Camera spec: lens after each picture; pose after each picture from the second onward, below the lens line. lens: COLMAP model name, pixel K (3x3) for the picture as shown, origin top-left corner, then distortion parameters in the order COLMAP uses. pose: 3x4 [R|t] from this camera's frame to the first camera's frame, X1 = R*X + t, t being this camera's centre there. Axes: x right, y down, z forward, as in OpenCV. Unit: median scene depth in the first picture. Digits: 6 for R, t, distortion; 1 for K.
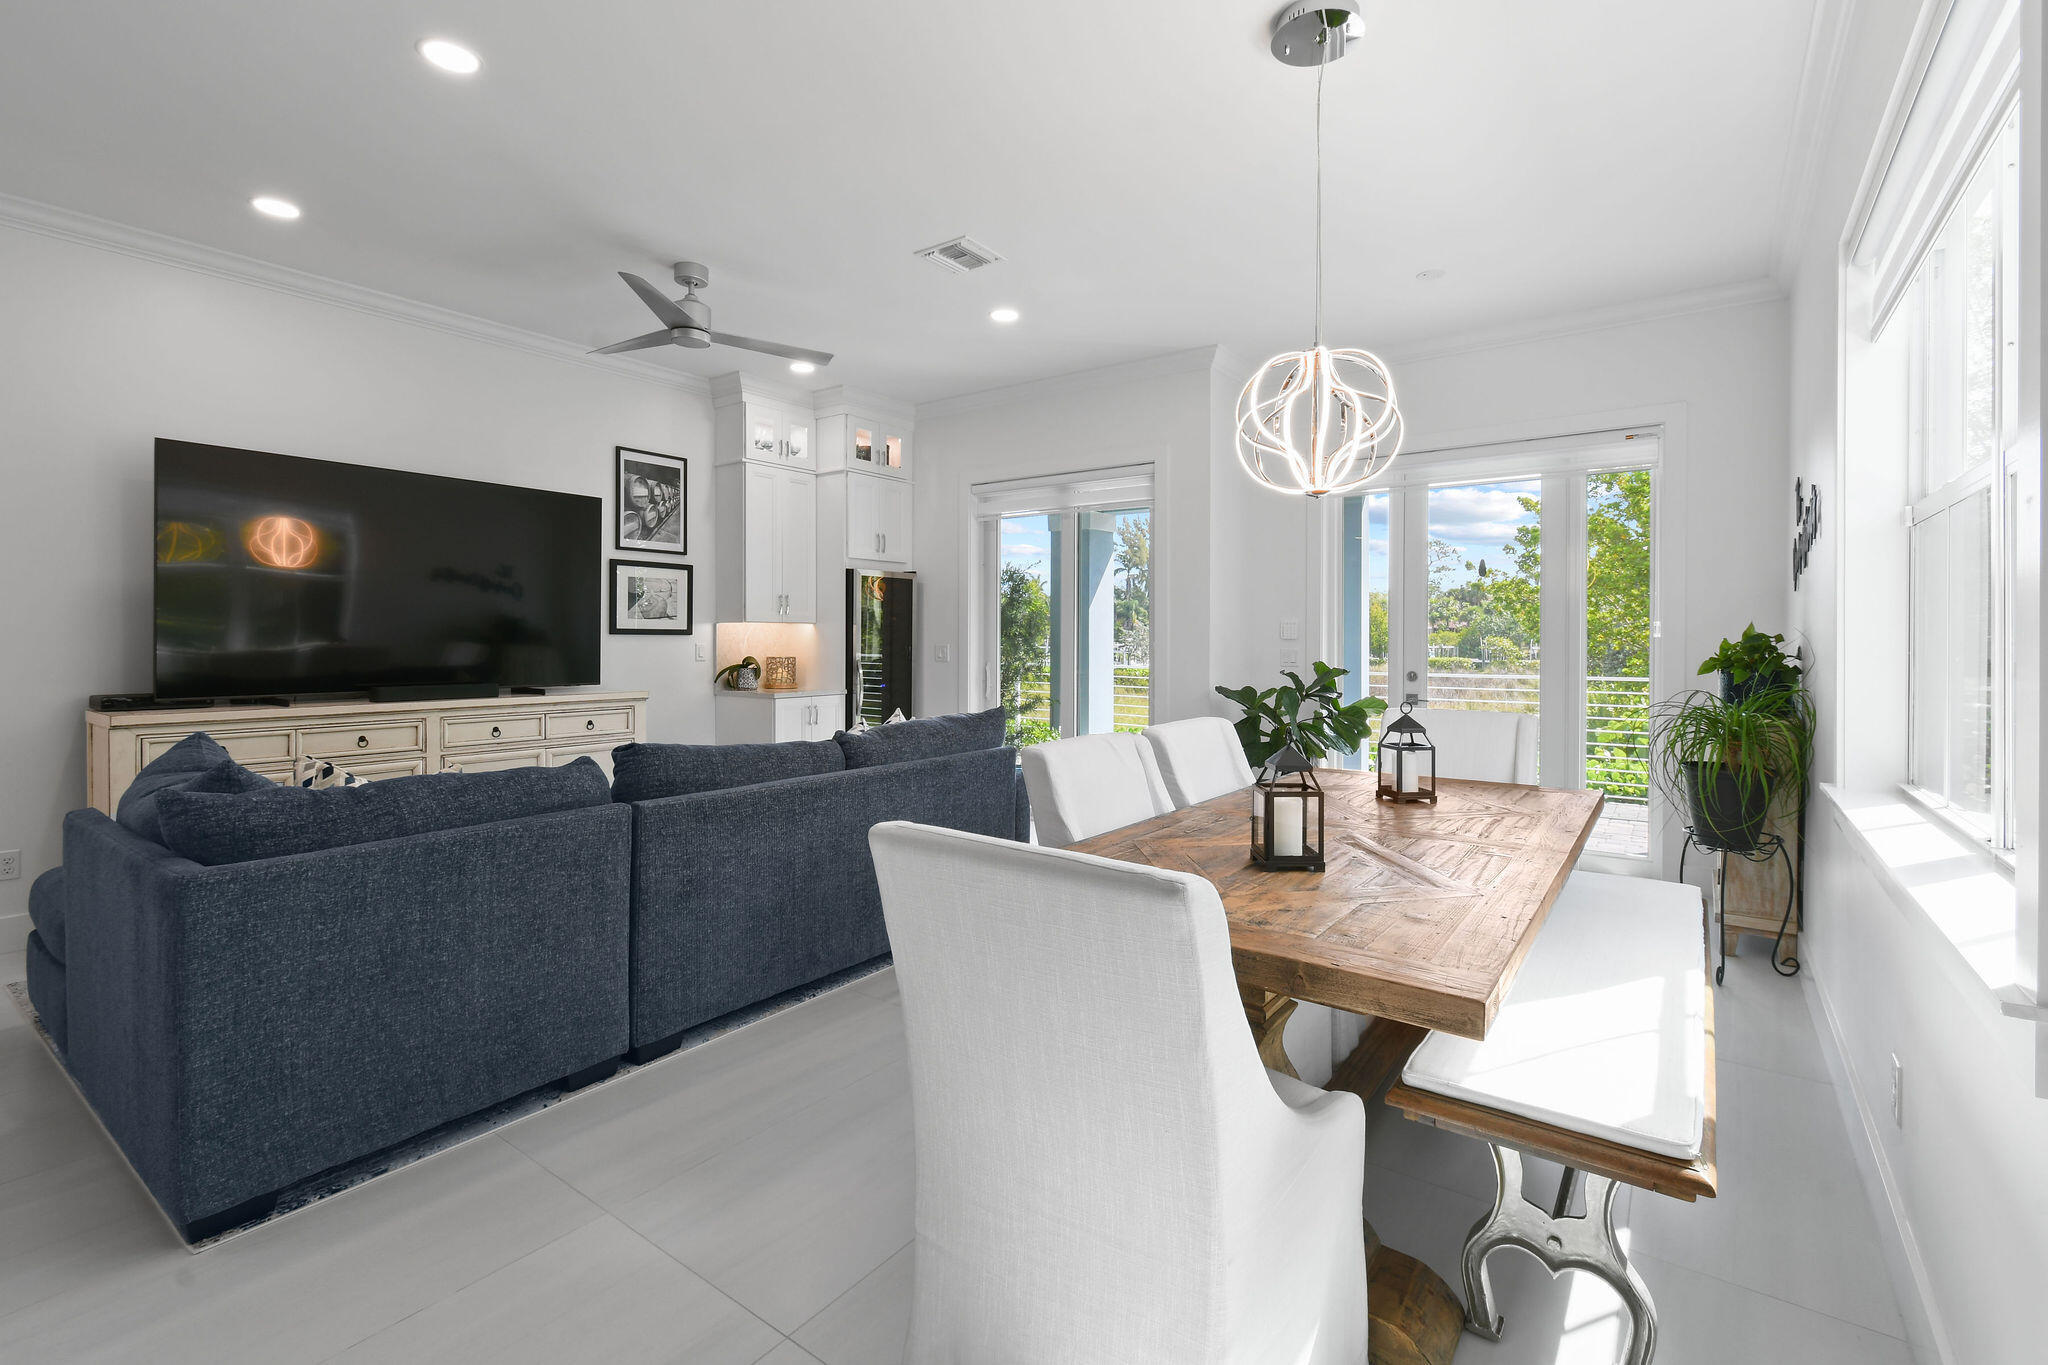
lens RADIAL K [[929.6, 0, 1047.8], [0, 929.6, 632.4], [0, 0, 1]] dist [0.018388, -0.006497]
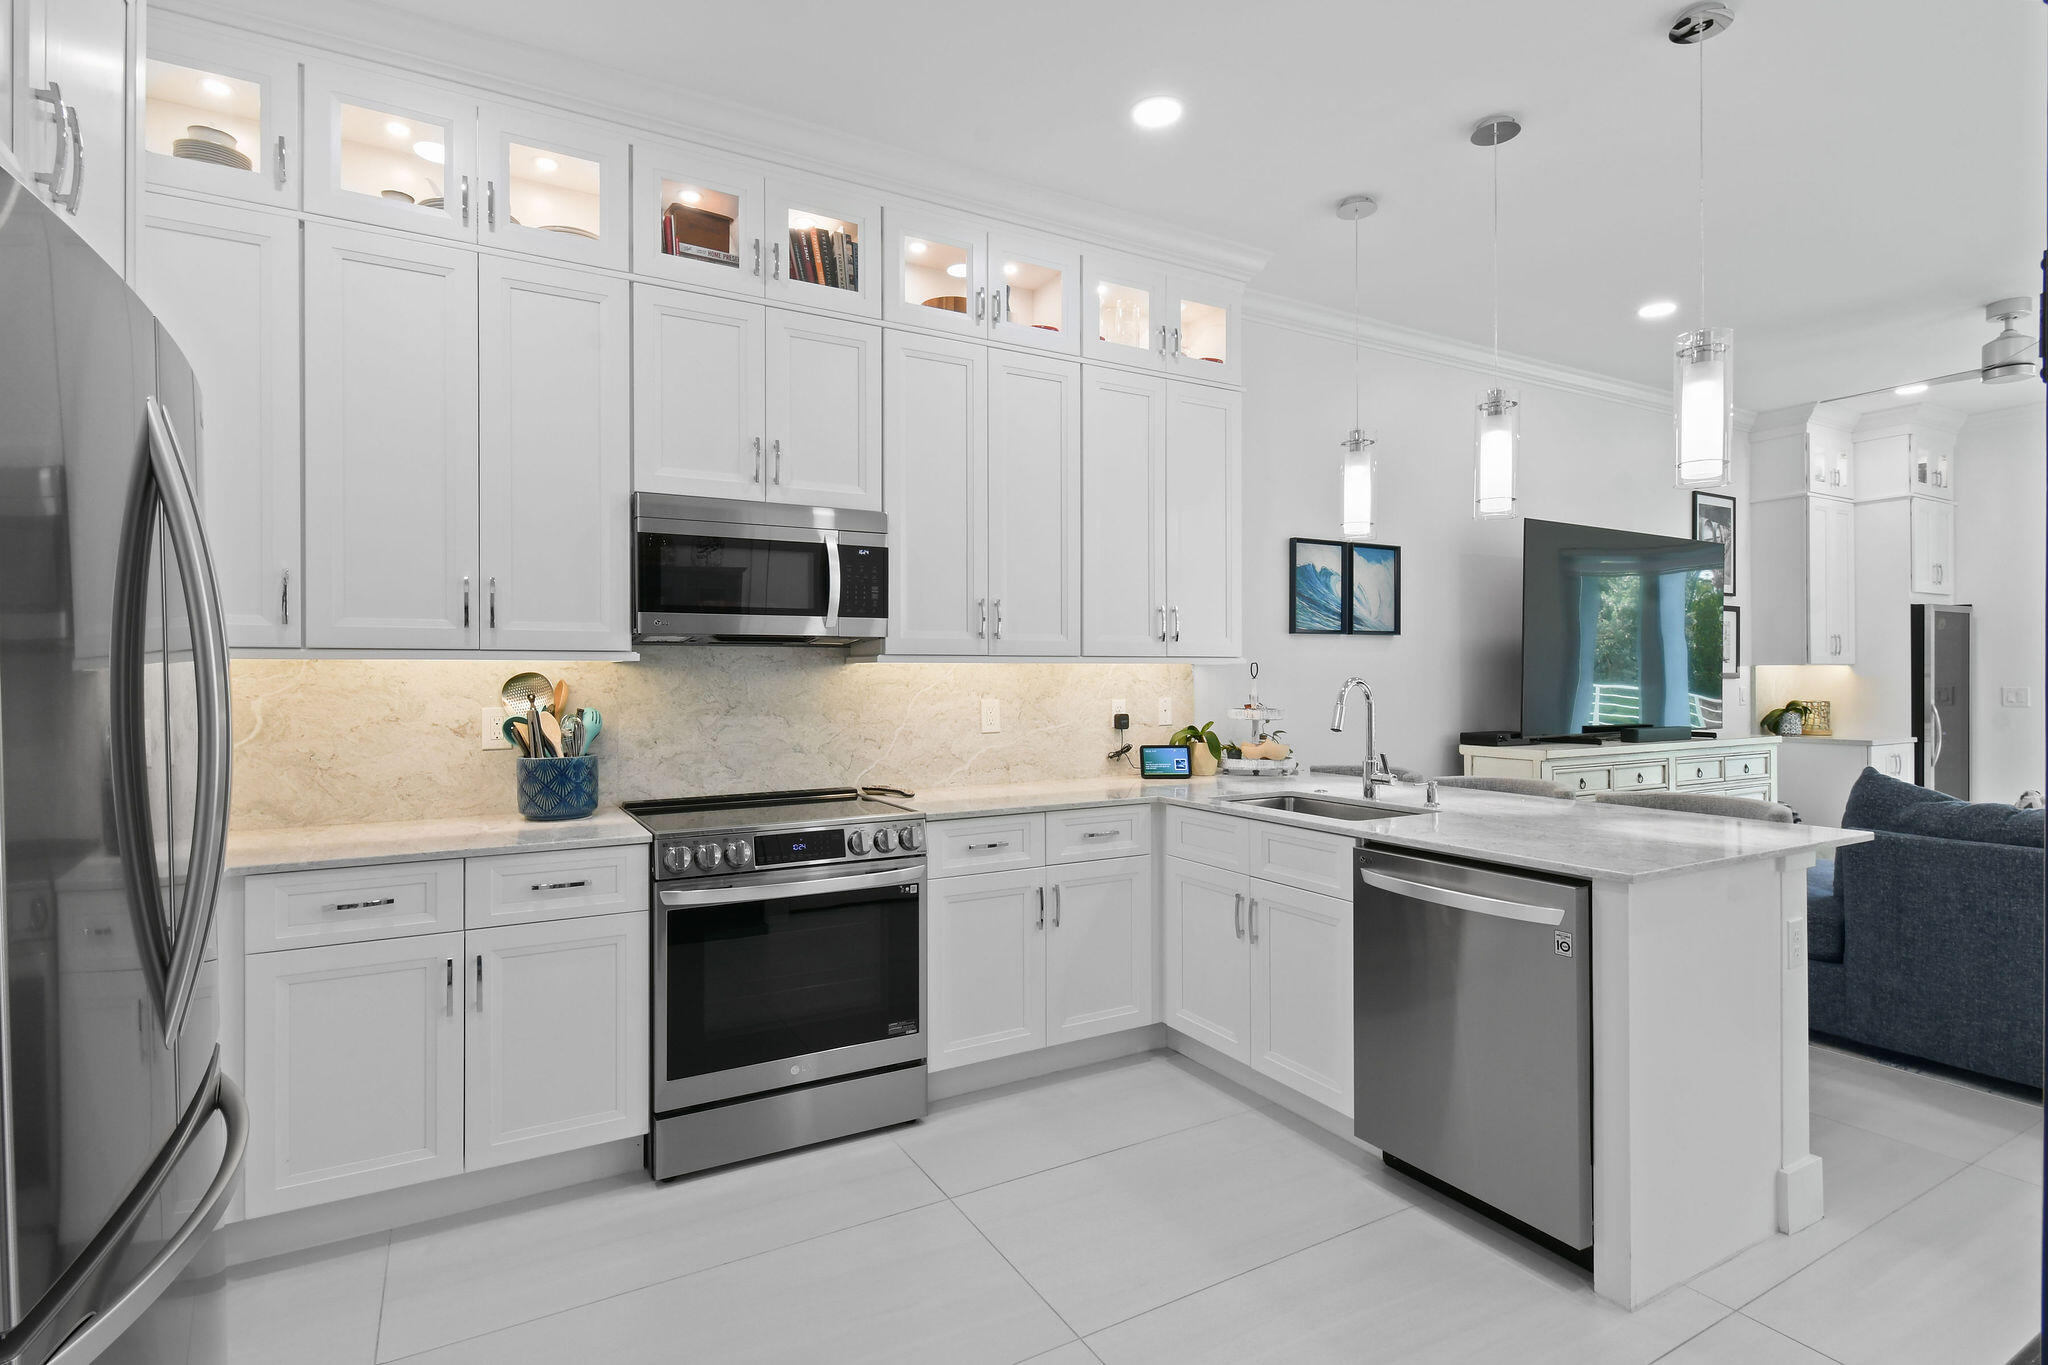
lens RADIAL K [[1012.4, 0, 1058.8], [0, 1012.4, 680.9], [0, 0, 1]] dist [0.010809, 0.000346]
pose [[0.909661, -0.002010, -0.415348, -0.589403], [0.007099, 0.999917, 0.010710, -0.010582], [0.415292, -0.012691, 0.909600, -0.267499]]
